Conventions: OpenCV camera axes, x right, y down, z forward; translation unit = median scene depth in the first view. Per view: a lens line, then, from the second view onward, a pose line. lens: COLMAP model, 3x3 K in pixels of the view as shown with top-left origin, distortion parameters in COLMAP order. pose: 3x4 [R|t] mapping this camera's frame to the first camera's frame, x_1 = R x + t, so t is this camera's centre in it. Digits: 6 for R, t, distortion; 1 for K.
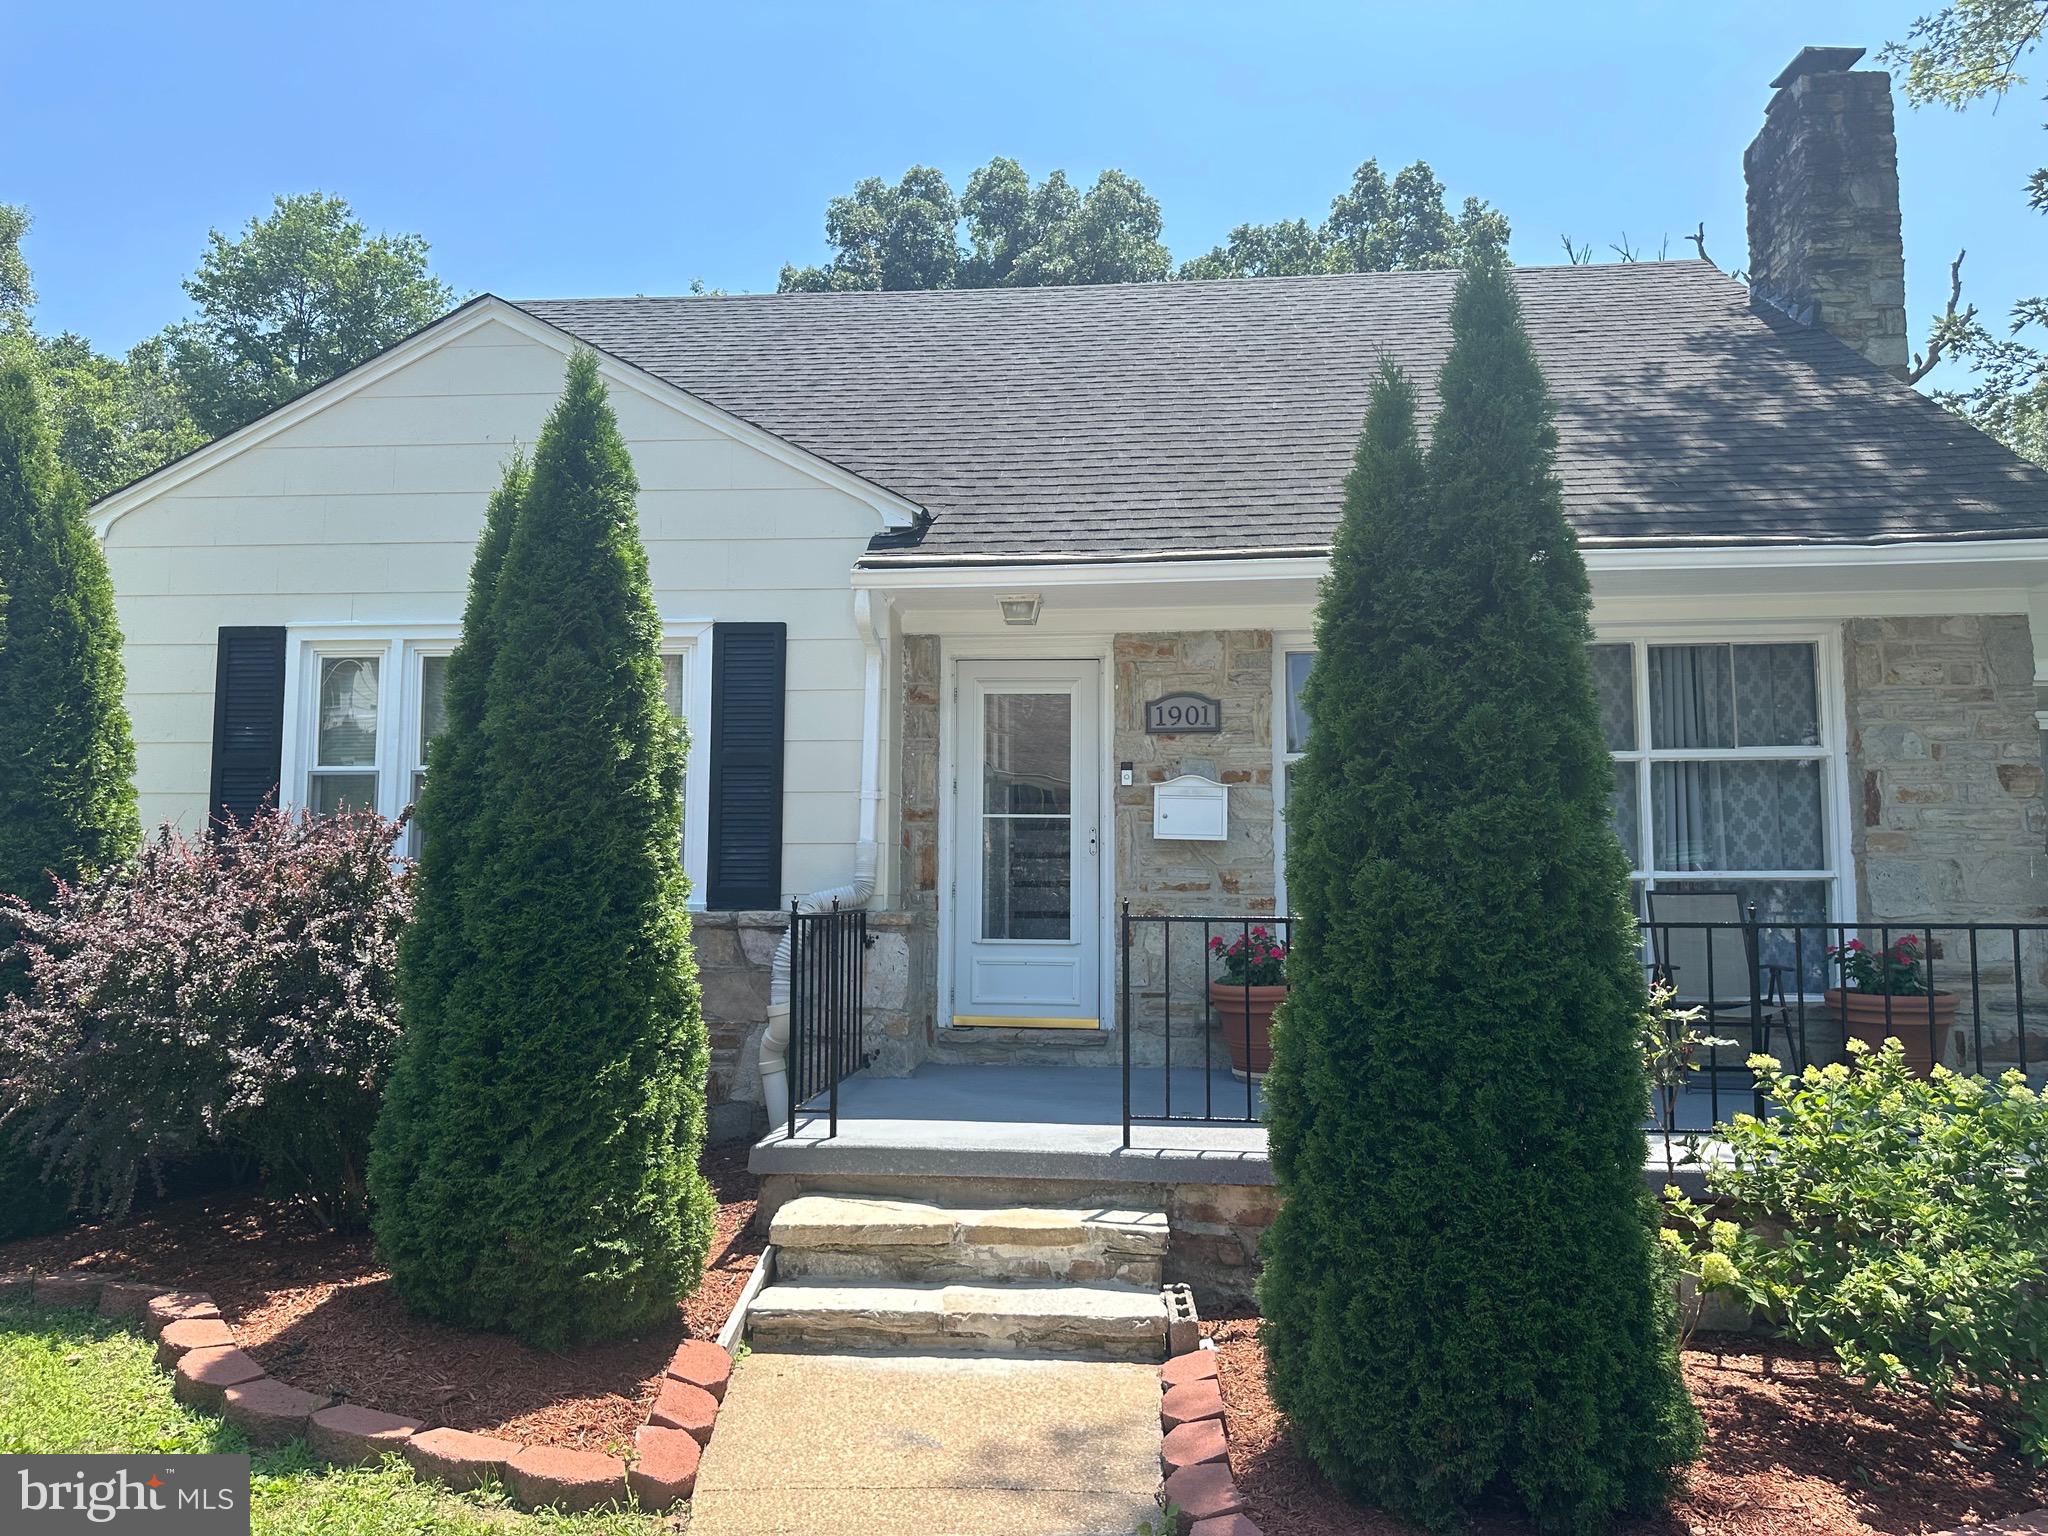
lens RADIAL K [[1436.3, 0, 1005.2], [0, 1436.3, 778.4], [0, 0, 1]] dist [0.068742, -0.084915]
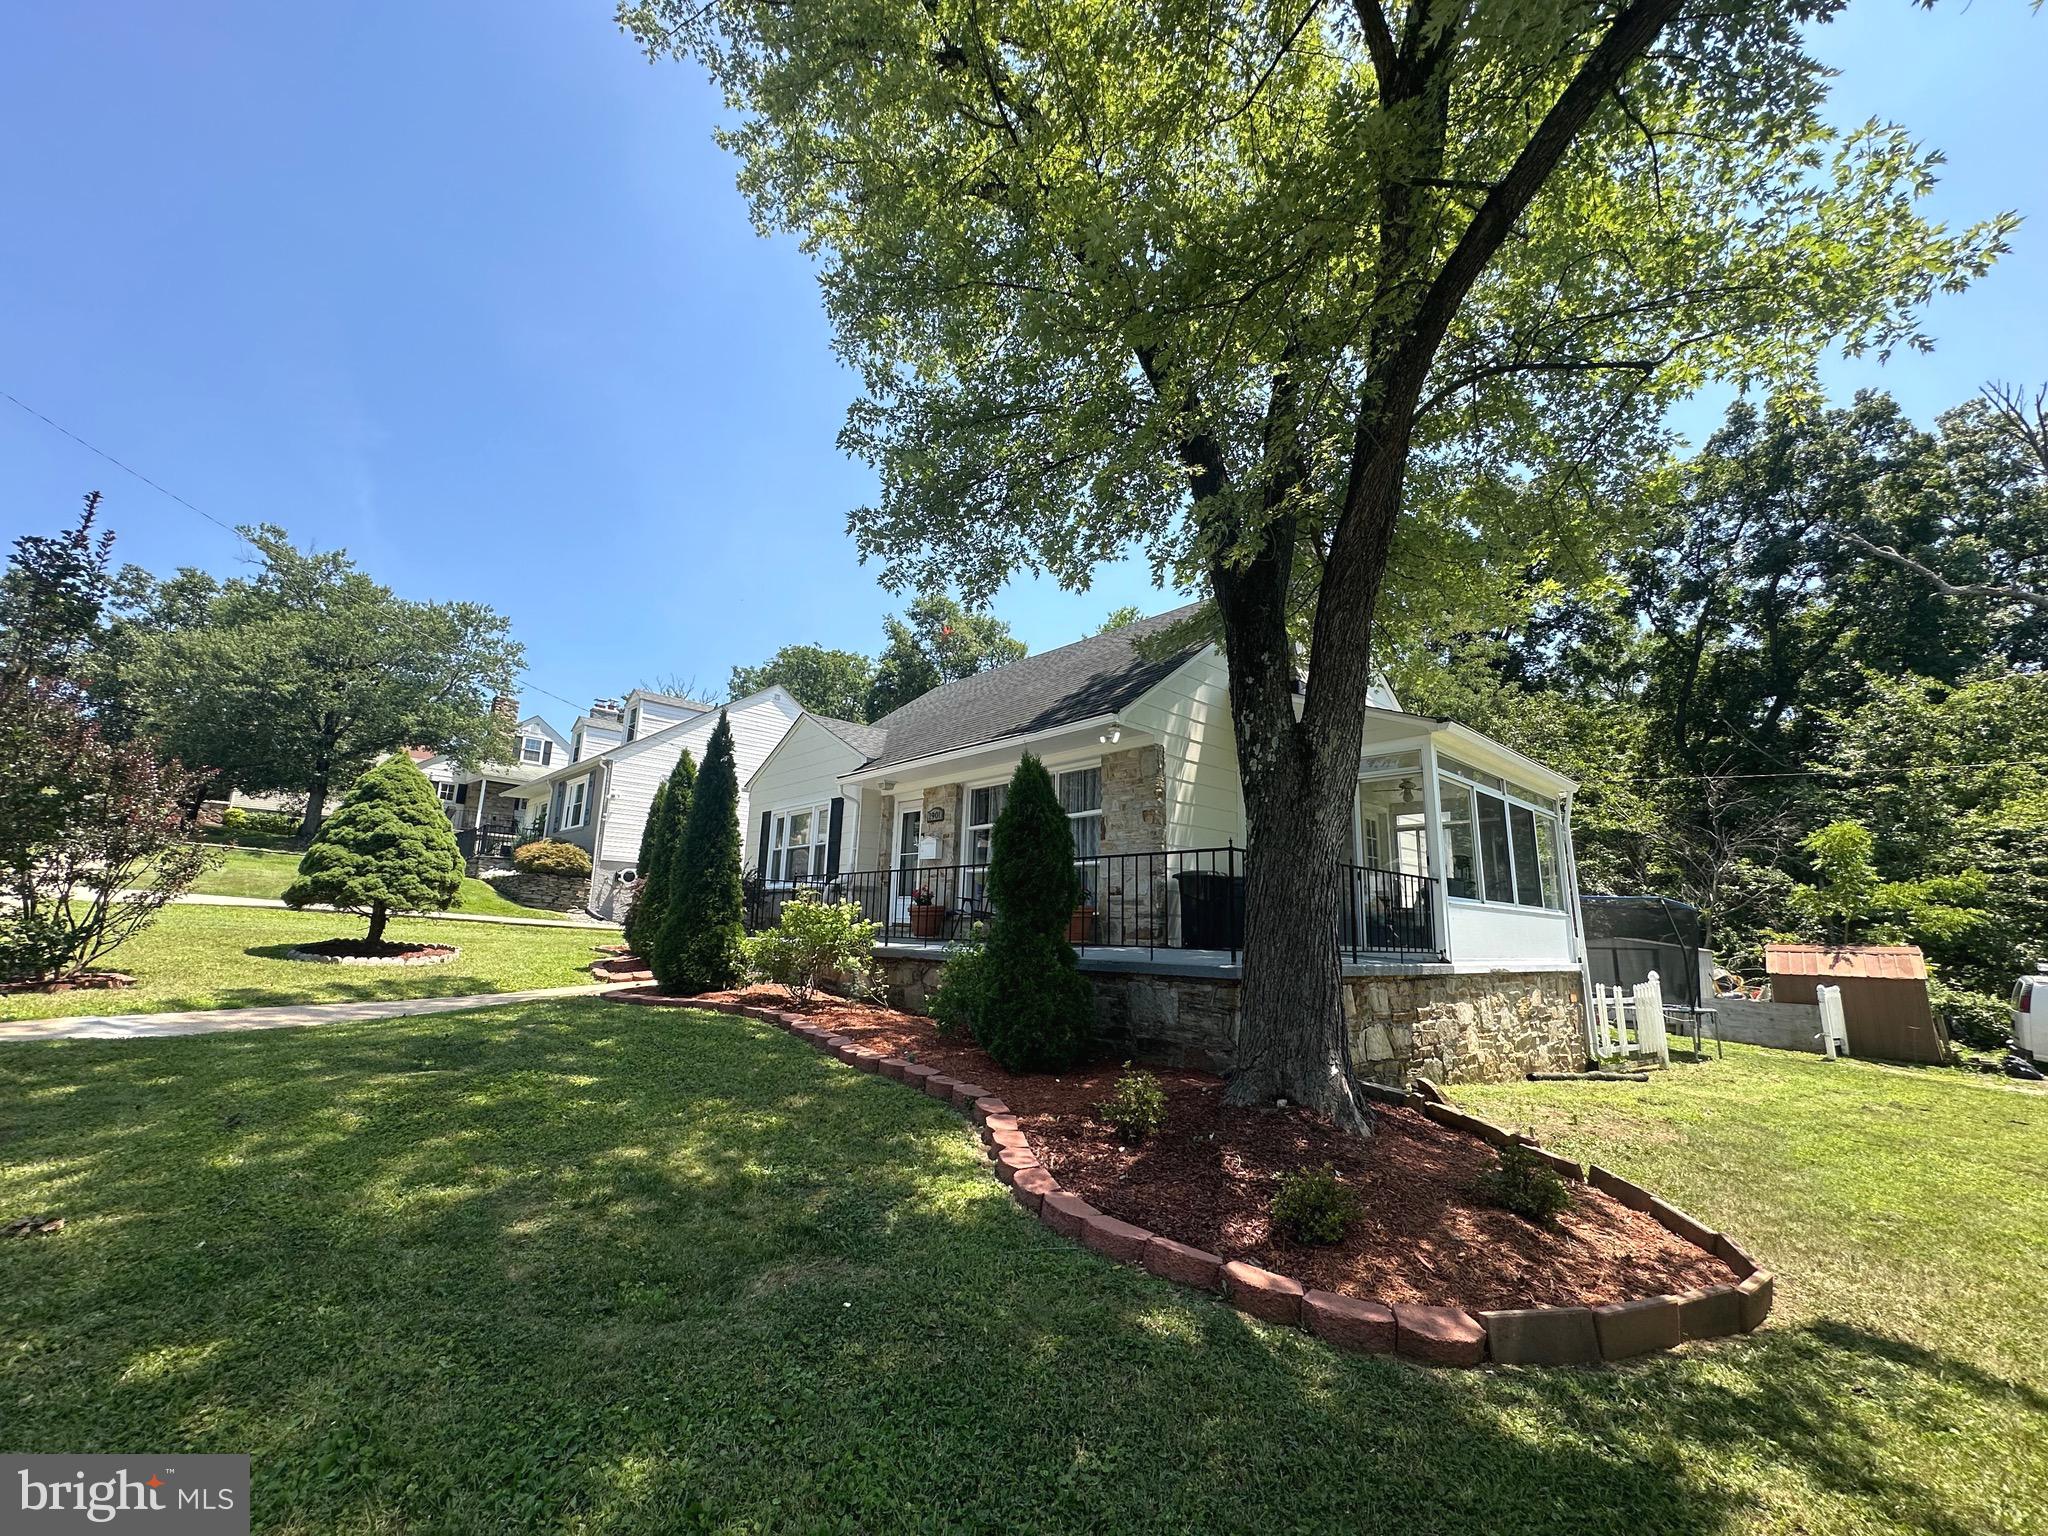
lens RADIAL K [[819.5, 0, 1025.3], [0, 819.5, 767.8], [0, 0, 1]] dist [0.000006, 0.000083]
pose [[0.740915, -0.116824, -0.661360, 1.428672], [0.031258, 0.989686, -0.139802, 0.101521], [0.670871, 0.082909, 0.736925, -0.079526]]
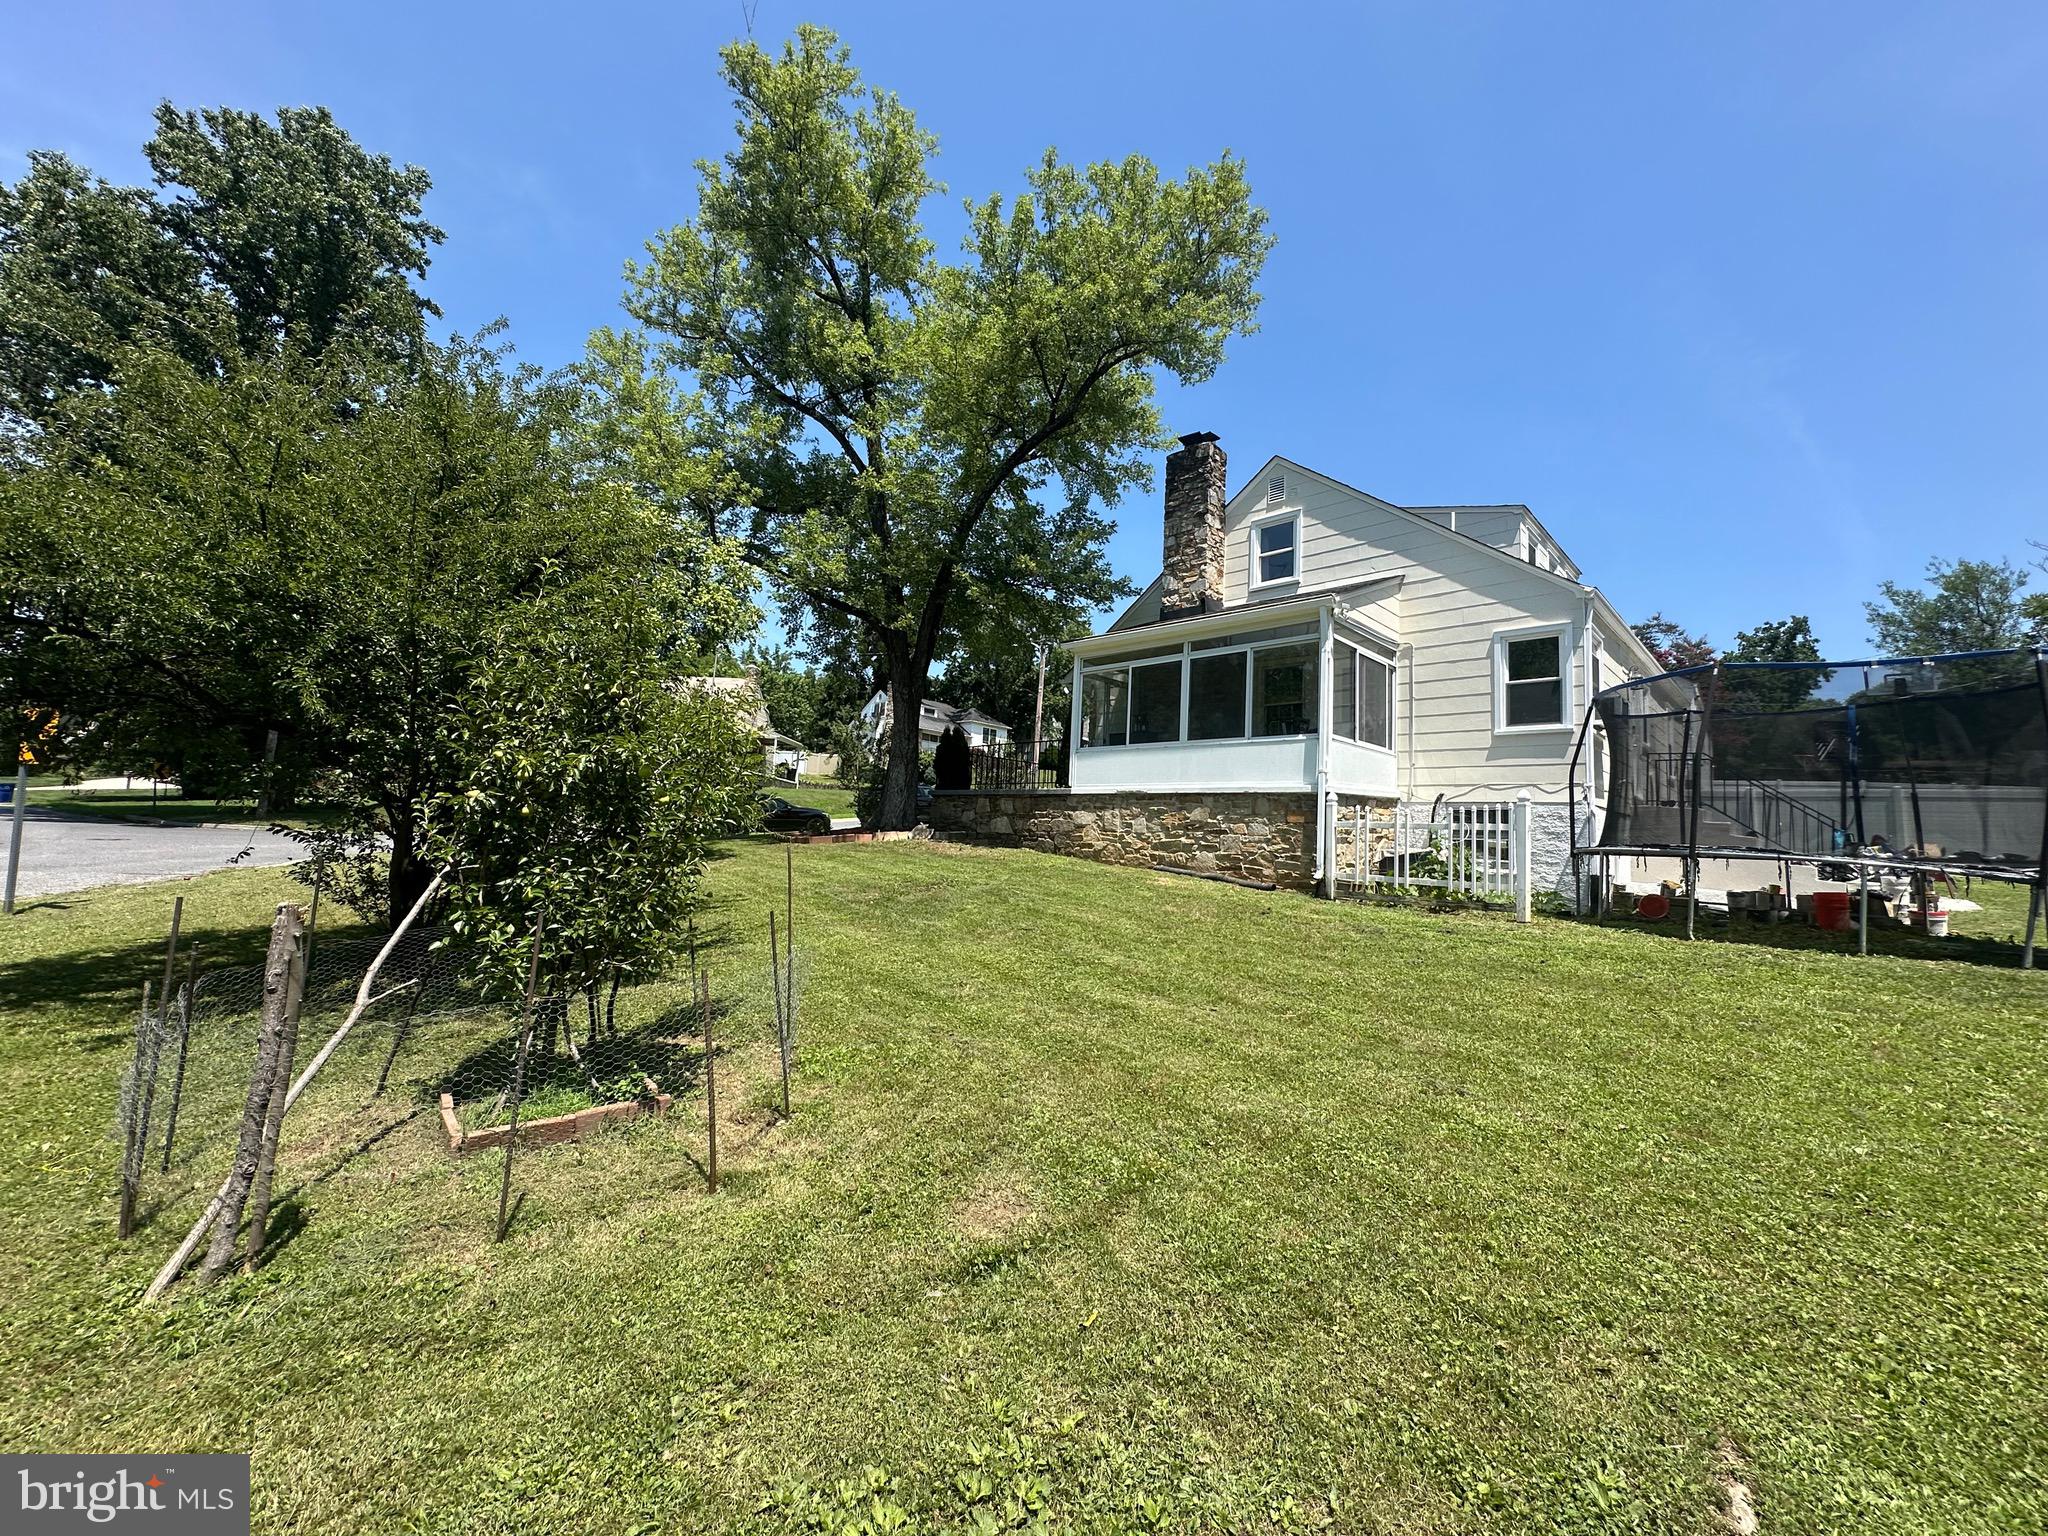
lens RADIAL K [[815.5, 0, 1024.0], [0, 815.5, 768.0], [0, 0, 1]] dist [0.000182, 0.000552]
pose [[-0.619661, -0.100936, -0.778352, 2.605891], [0.020115, 0.989328, -0.144309, 0.446799], [0.784612, -0.105079, -0.611017, 2.204340]]
